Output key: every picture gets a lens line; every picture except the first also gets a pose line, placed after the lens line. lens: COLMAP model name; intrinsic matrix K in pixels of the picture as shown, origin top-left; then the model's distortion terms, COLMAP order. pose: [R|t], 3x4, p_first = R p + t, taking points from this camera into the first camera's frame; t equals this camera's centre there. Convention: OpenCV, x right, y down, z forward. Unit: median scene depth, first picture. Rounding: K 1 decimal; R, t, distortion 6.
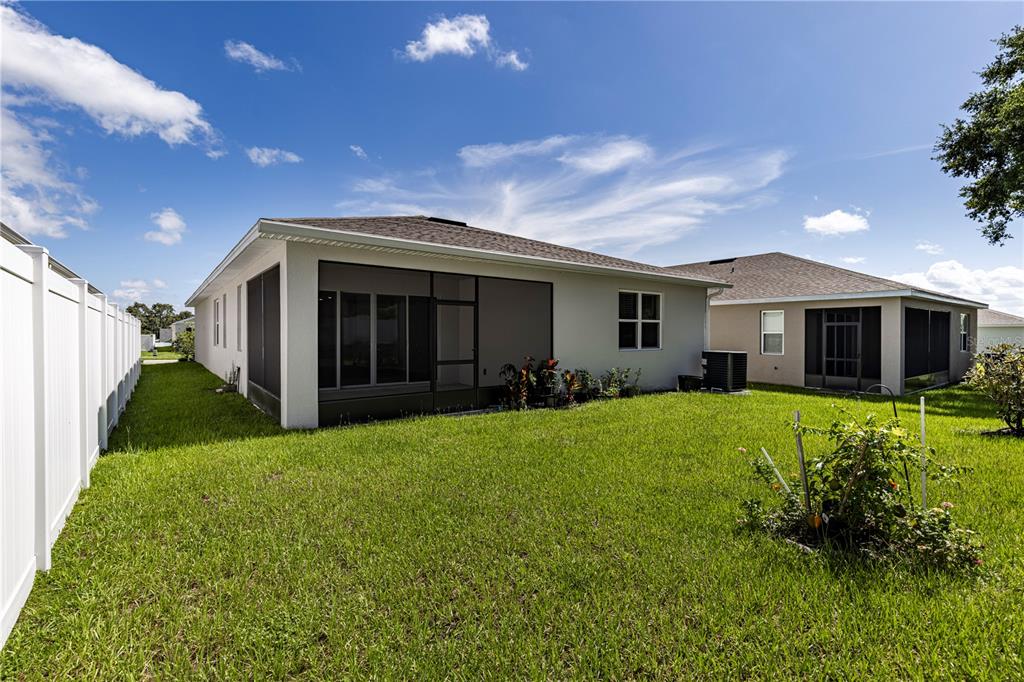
lens RADIAL K [[460.8, 0, 510.7], [0, 460.8, 336.0], [0, 0, 1]] dist [0.006429, -0.000514]
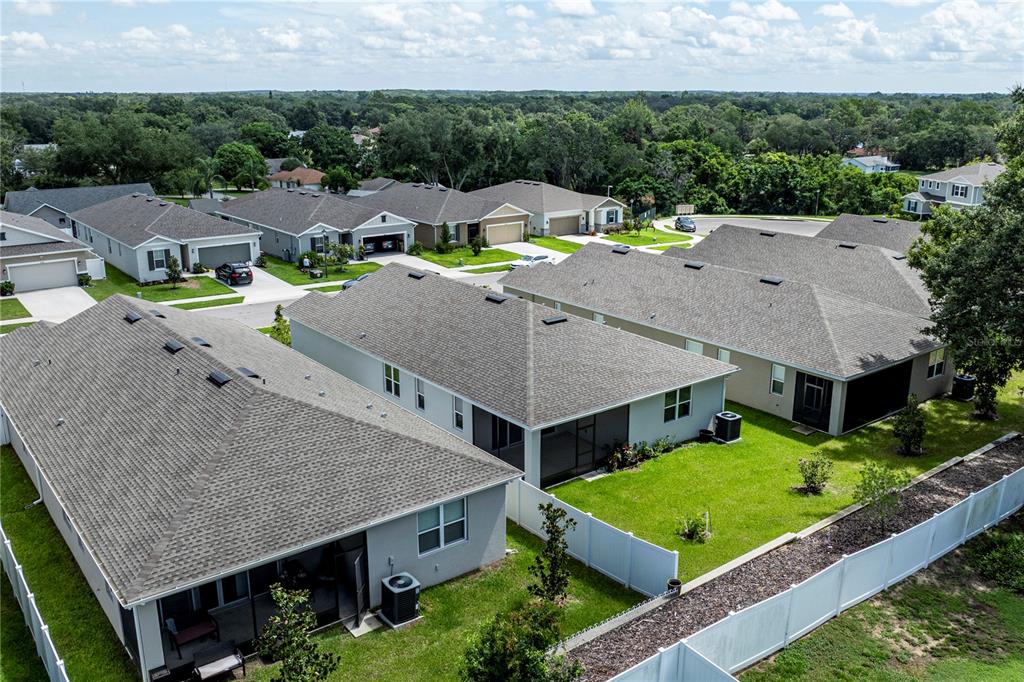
lens RADIAL K [[852.7, 0, 529.3], [0, 852.7, 340.5], [0, 0, 1]] dist [-0.025025, -0.009167]
pose [[0.999849, -0.002689, 0.017161, -0.335705], [-0.002046, 0.962844, 0.270051, -1.143715], [-0.017250, -0.270045, 0.962693, -2.033511]]
